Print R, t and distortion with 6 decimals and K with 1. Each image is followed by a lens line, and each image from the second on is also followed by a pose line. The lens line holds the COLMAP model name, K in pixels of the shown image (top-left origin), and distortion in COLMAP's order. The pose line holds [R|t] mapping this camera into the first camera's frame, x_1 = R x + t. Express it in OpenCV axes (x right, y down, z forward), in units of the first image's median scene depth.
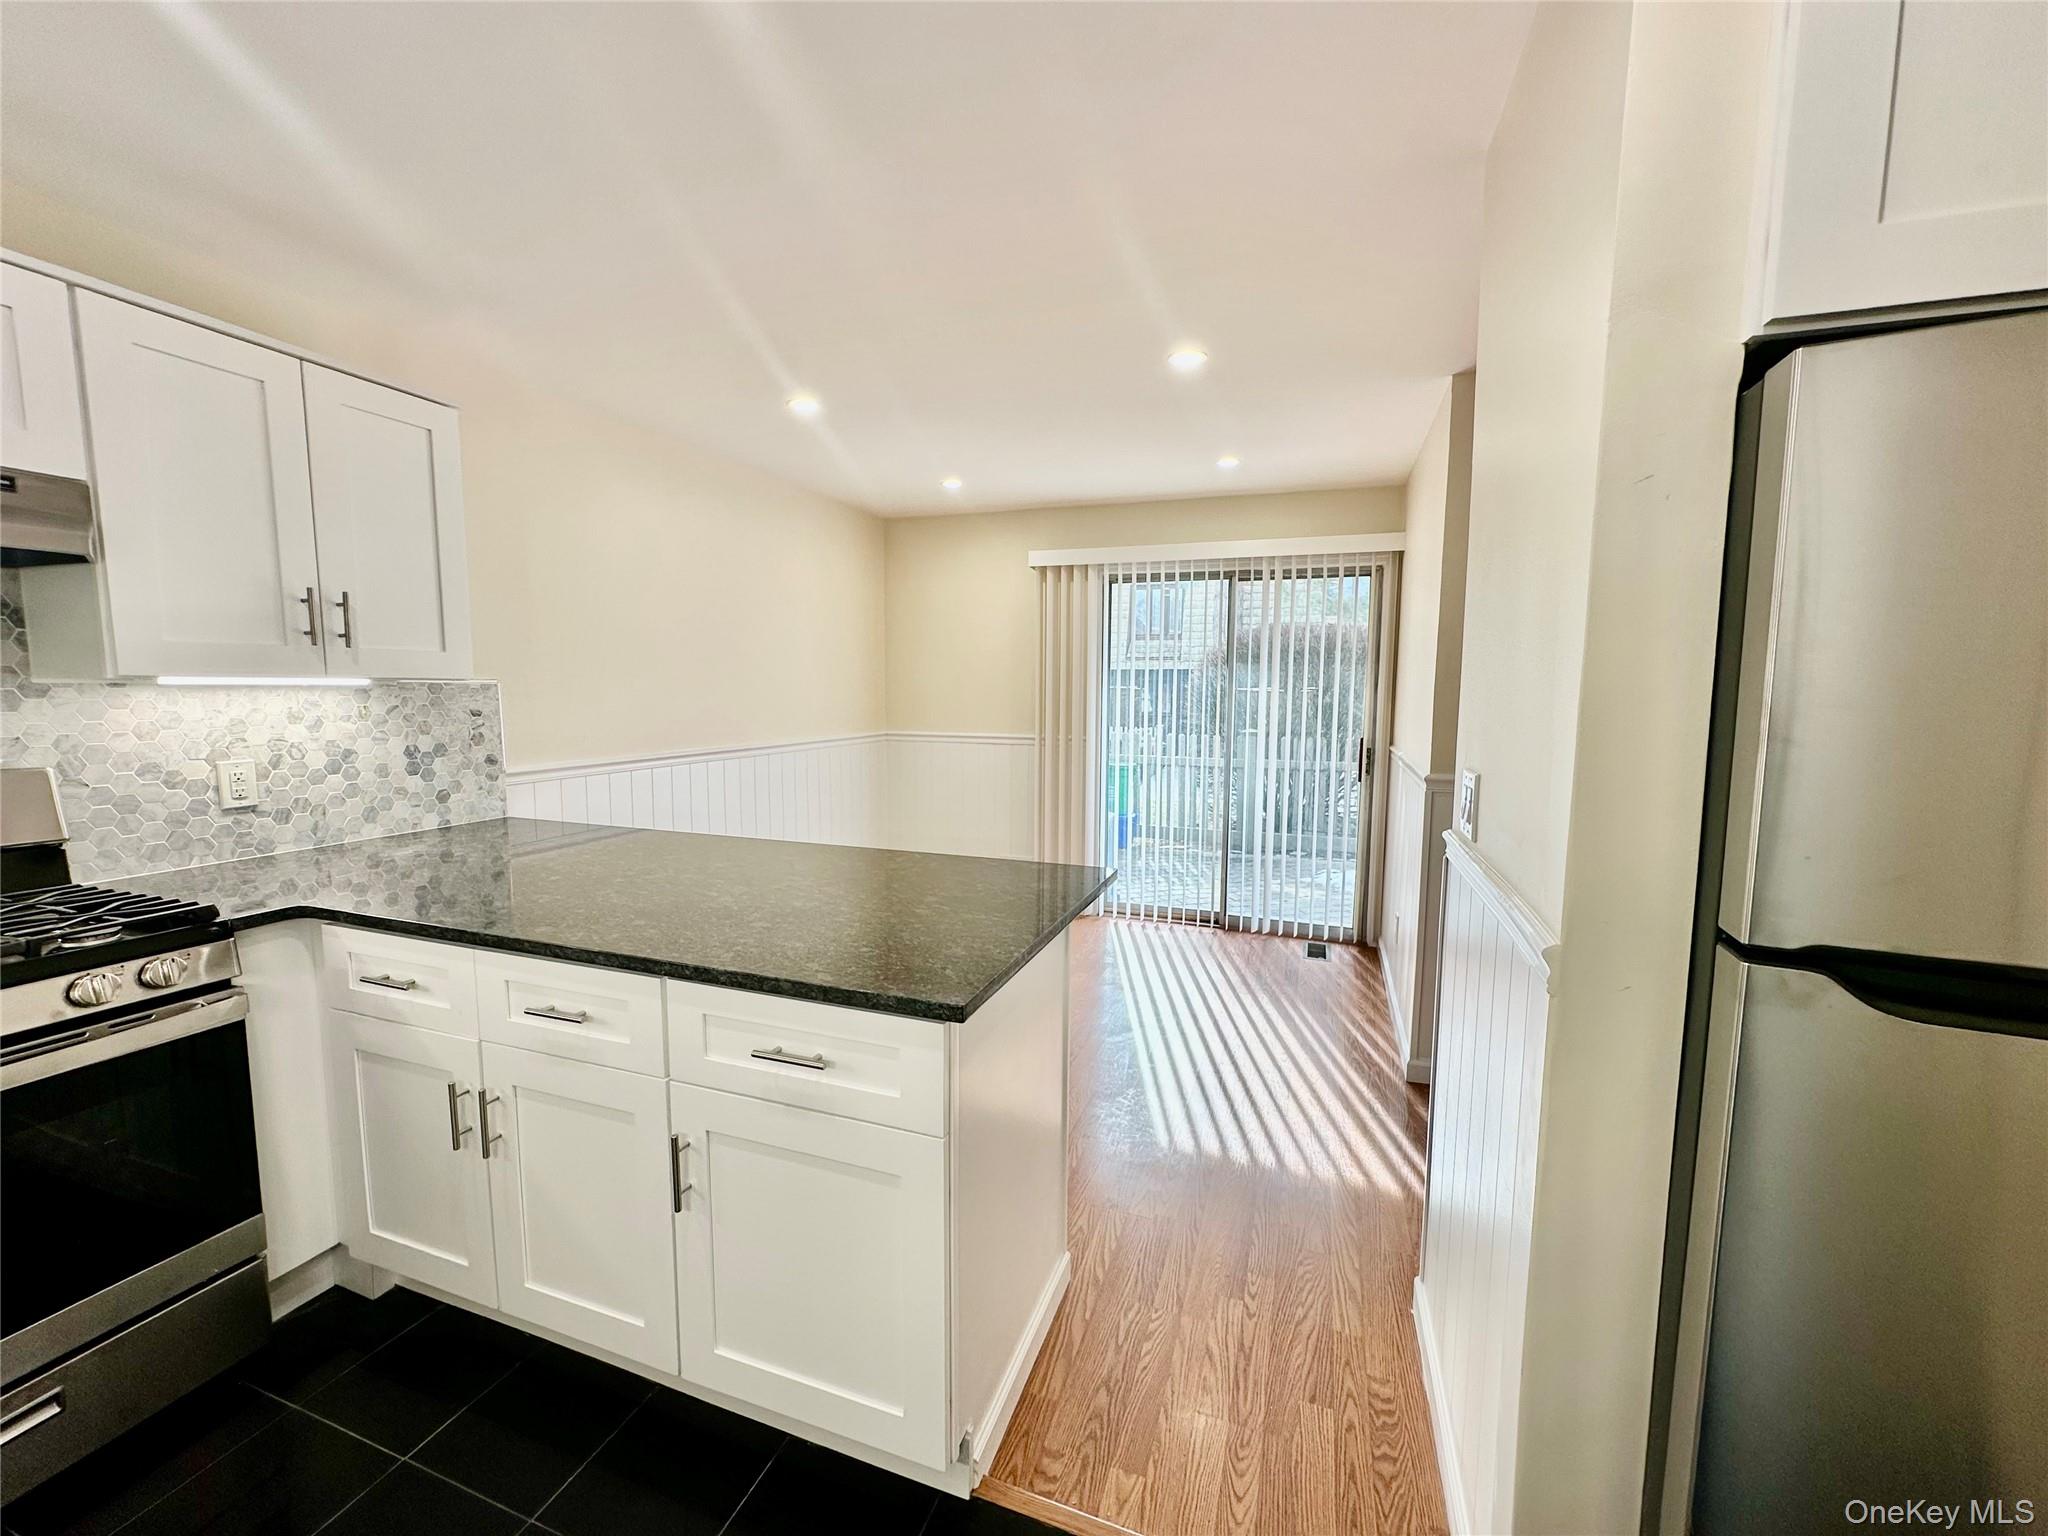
lens RADIAL K [[811.9, 0, 1021.2], [0, 811.9, 768.2], [0, 0, 1]] dist [-0.004785, -0.000703]
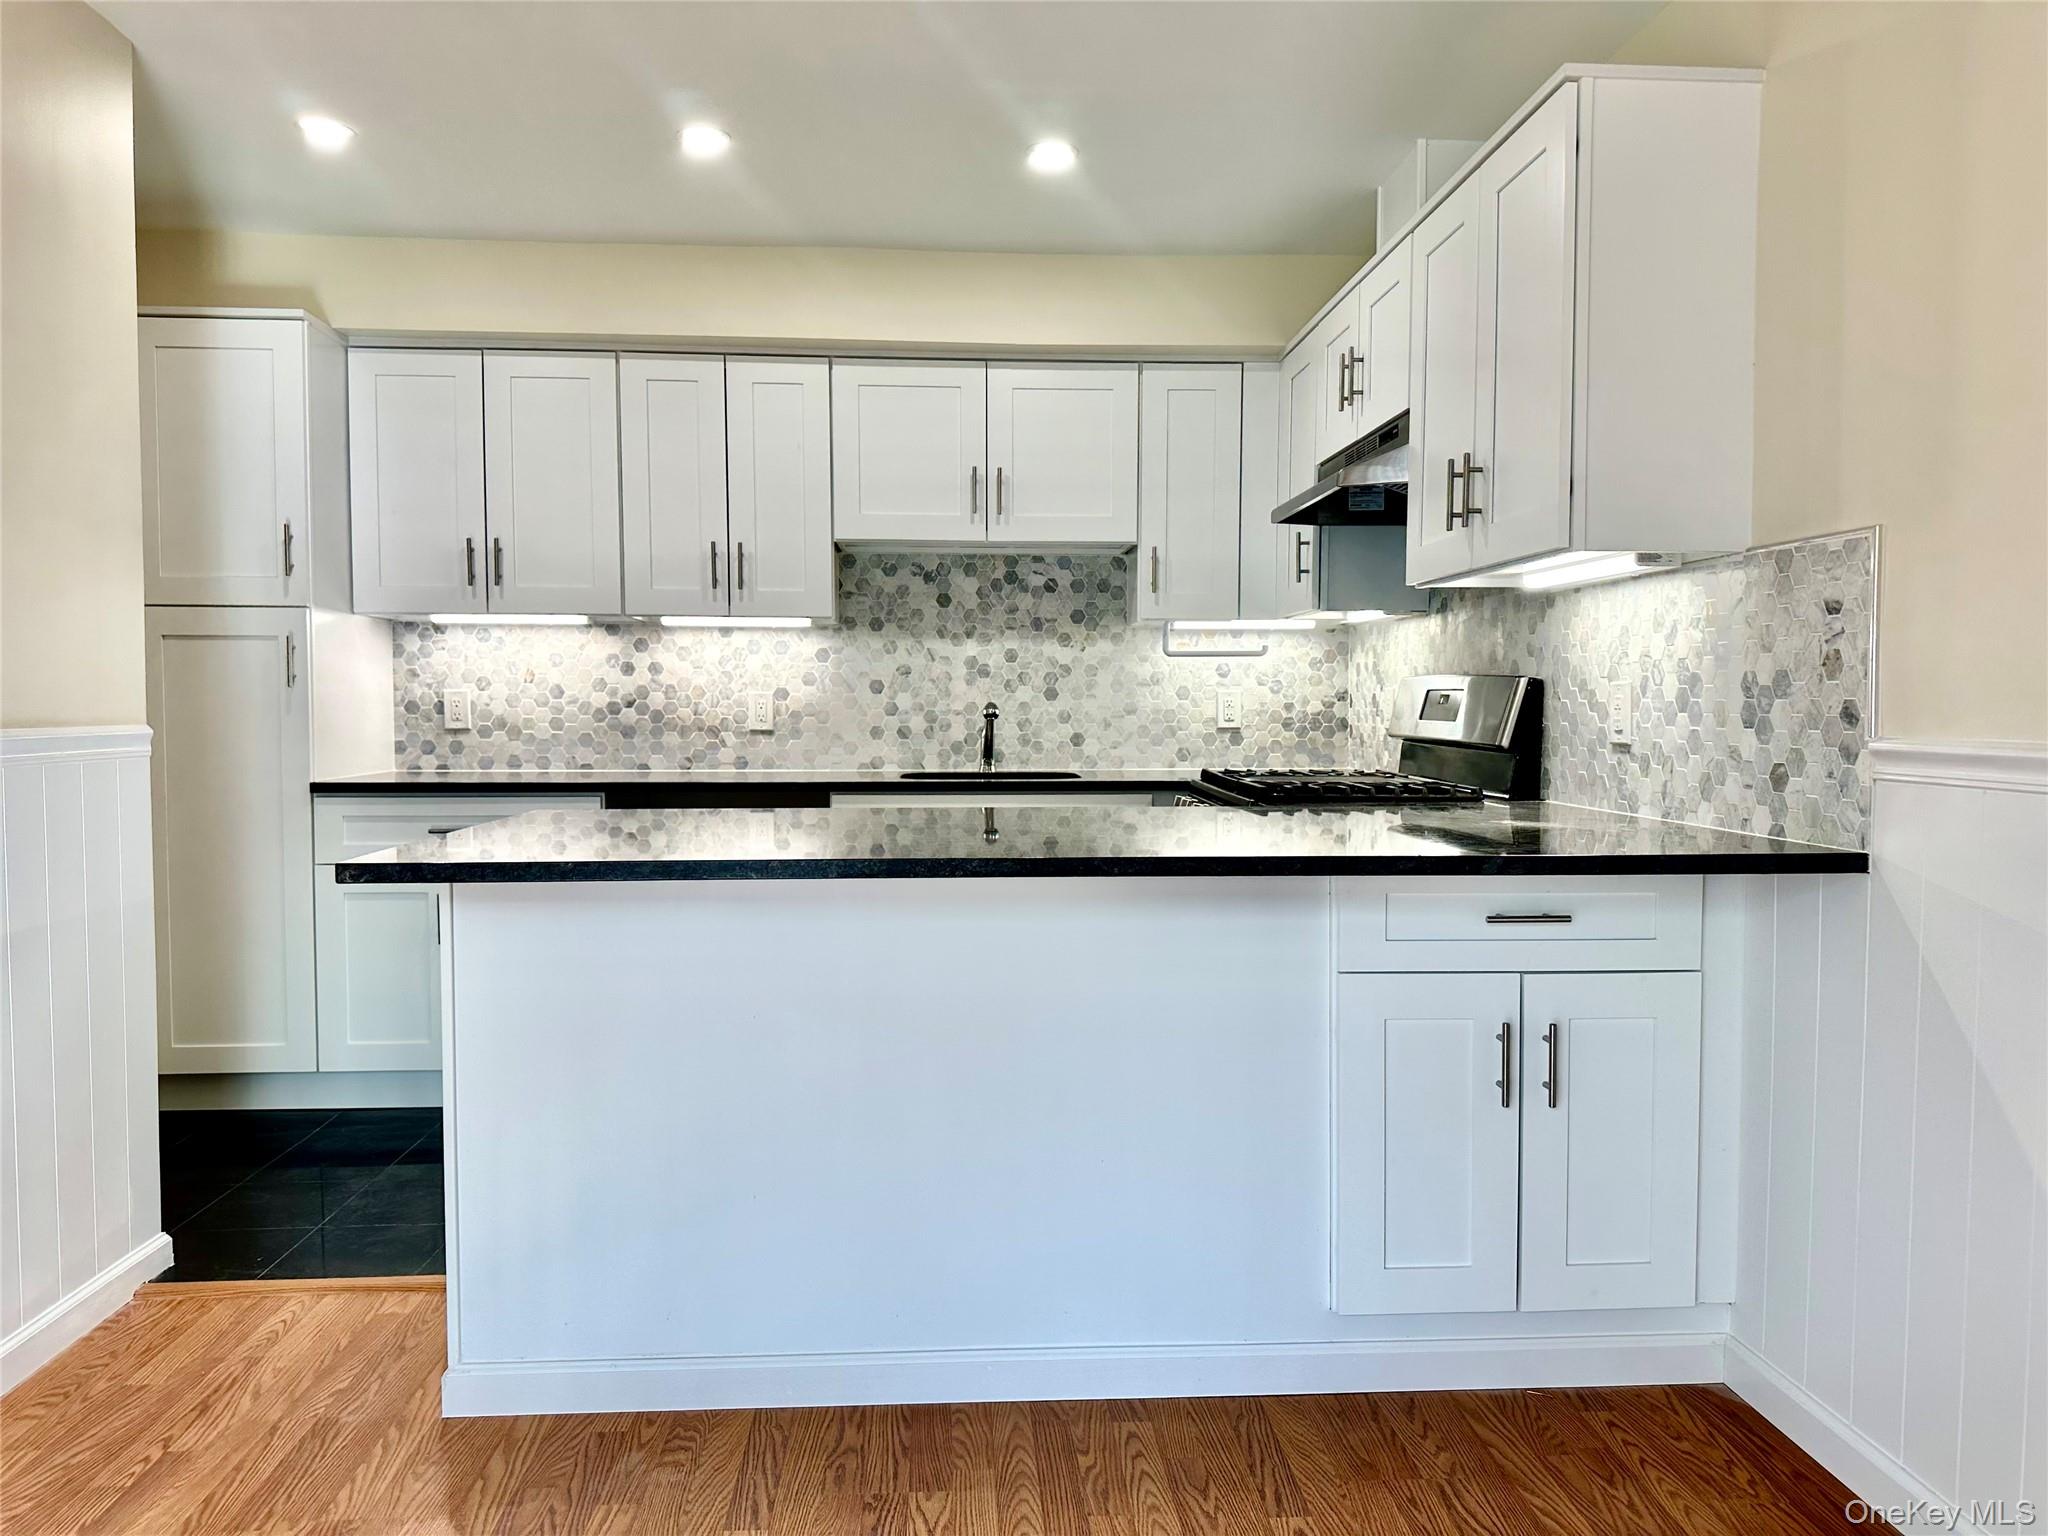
lens RADIAL K [[1419.9, 0, 1018.5], [0, 1419.9, 754.1], [0, 0, 1]] dist [0.056655, -0.014968]
pose [[-0.920480, 0.014783, -0.390509, 0.071671], [-0.038918, 0.990849, 0.129243, -0.091277], [0.388846, 0.134164, -0.911482, 1.963325]]
